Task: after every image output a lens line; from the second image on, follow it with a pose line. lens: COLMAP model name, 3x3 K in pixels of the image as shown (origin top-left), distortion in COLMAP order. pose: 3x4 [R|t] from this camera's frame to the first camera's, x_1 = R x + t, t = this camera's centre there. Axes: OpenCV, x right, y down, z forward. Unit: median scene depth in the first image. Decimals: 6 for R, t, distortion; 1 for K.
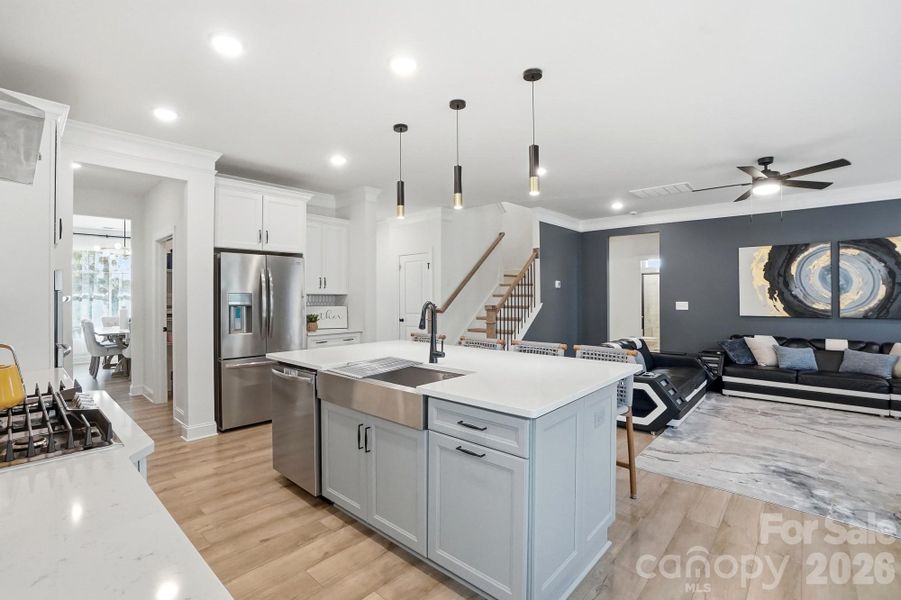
lens RADIAL K [[414.3, 0, 437.4], [0, 414.3, 295.0], [0, 0, 1]] dist [-0.054925, 0.022634]
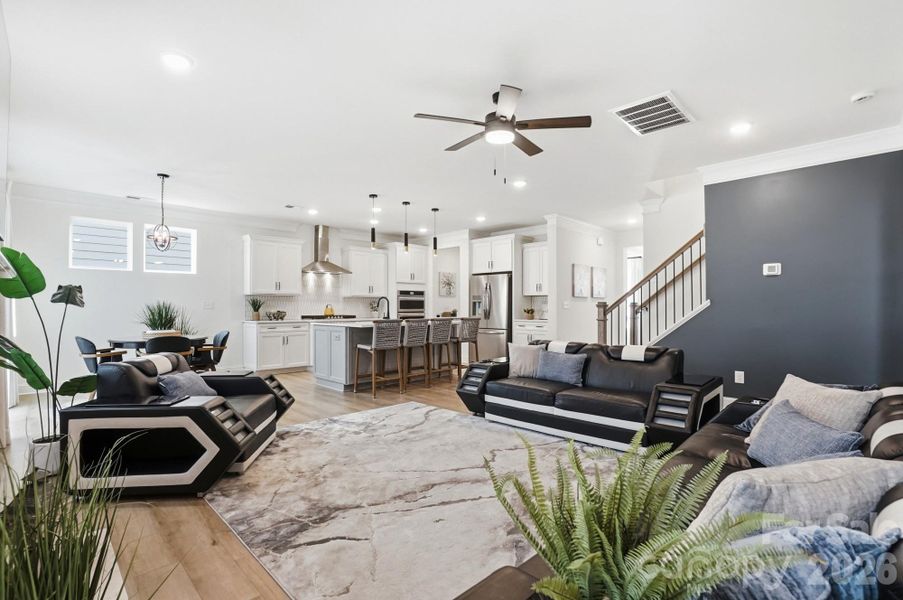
lens RADIAL K [[426.2, 0, 438.0], [0, 426.2, 301.2], [0, 0, 1]] dist [-0.044800, 0.000213]
pose [[-0.053429, -0.013603, -0.998479, 1.278190], [0.003529, 0.999898, -0.013811, 0.039945], [0.998565, -0.004262, -0.053375, 0.734761]]
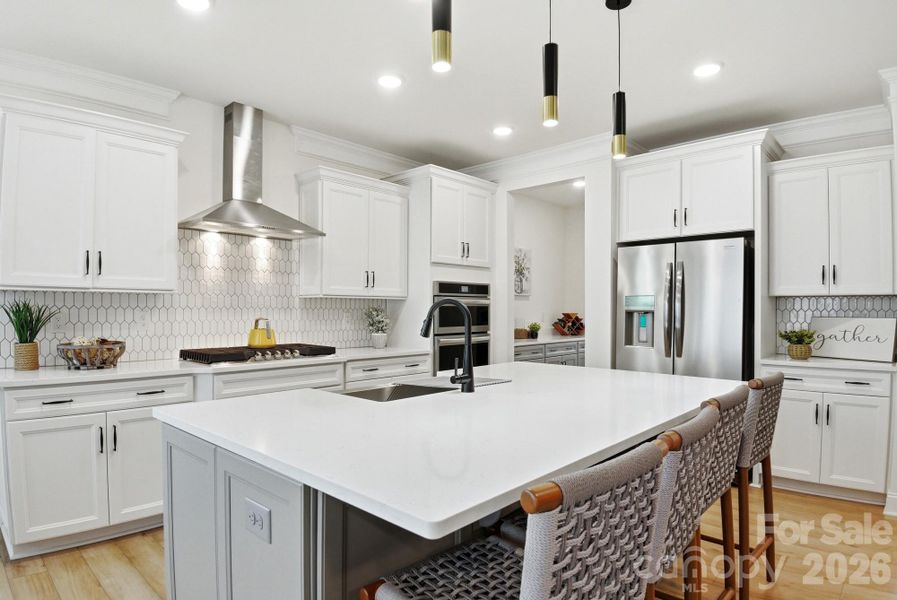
lens RADIAL K [[503.7, 0, 435.5], [0, 503.7, 303.9], [0, 0, 1]] dist [-0.001367, -0.037450]
pose [[-0.018768, -0.010405, -0.999770, 0.402161], [0.000526, 0.999946, -0.010417, 0.016847], [0.999824, -0.000721, -0.018761, 0.495338]]
